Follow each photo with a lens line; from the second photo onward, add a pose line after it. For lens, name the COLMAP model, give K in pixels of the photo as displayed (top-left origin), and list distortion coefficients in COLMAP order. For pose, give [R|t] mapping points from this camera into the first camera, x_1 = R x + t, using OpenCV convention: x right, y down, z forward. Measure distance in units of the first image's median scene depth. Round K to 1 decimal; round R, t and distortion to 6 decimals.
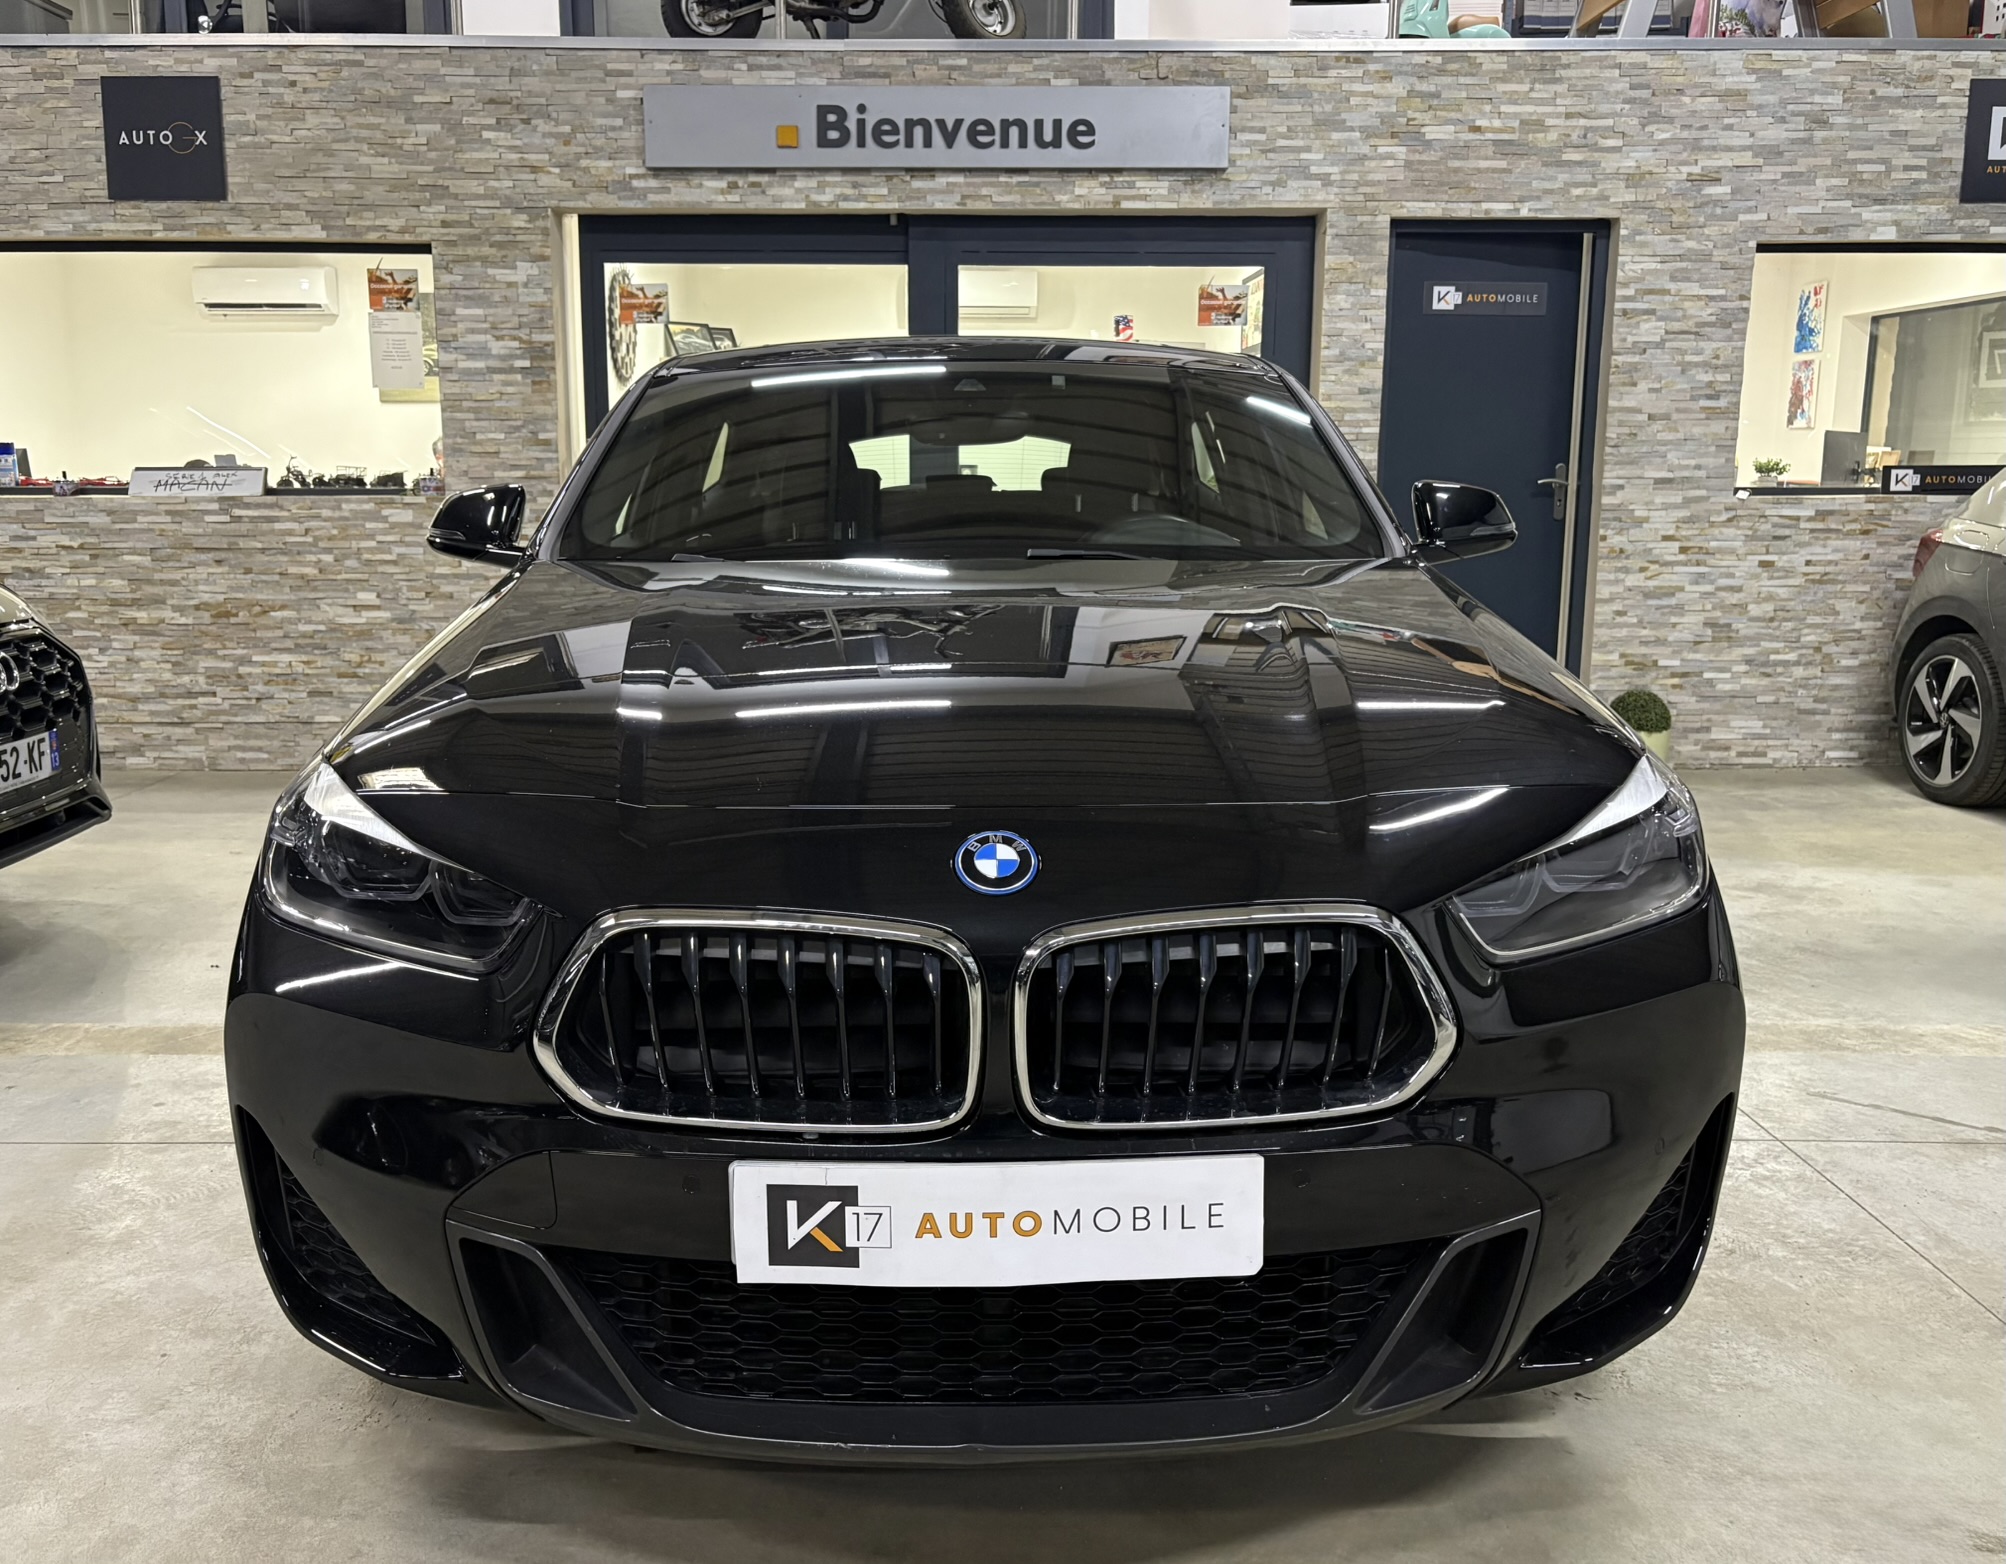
lens RADIAL K [[1631.2, 0, 982.6], [0, 1631.2, 764.2], [0, 0, 1]] dist [0.004662, 0.019745]
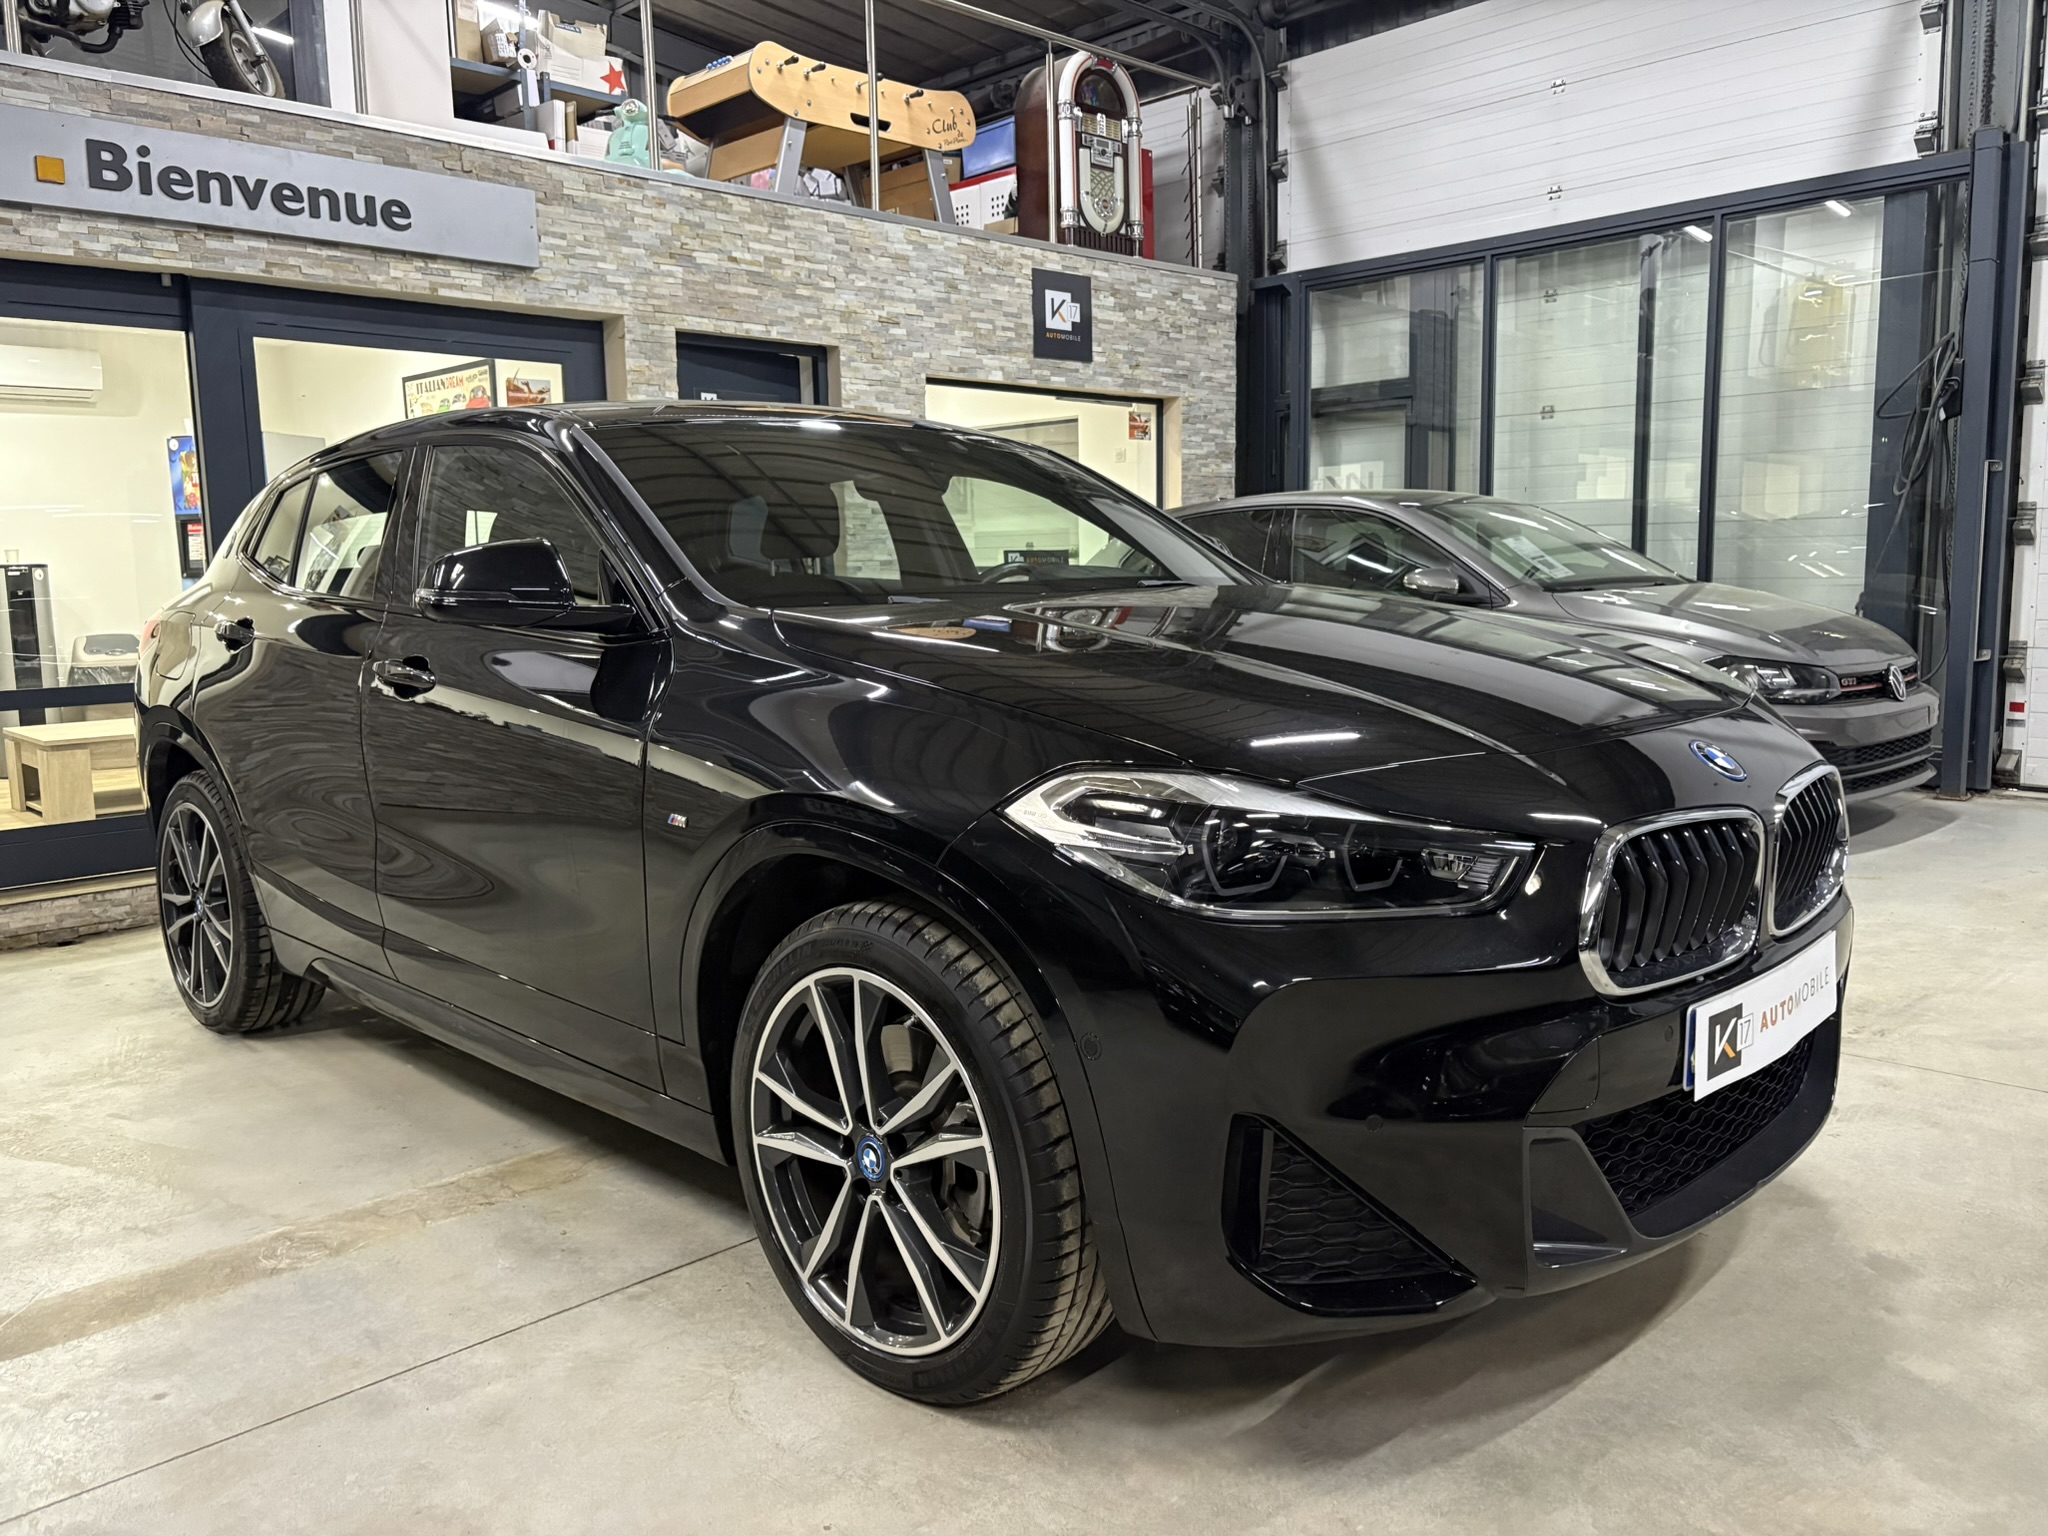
lens RADIAL K [[1546.7, 0, 1012.8], [0, 1546.7, 763.1], [0, 0, 1]] dist [0.045961, -0.048010]
pose [[0.719190, -0.105717, 0.686724, -0.343265], [0.148097, 0.988969, -0.002853, -0.006664], [-0.678847, 0.103753, 0.726913, 0.109346]]
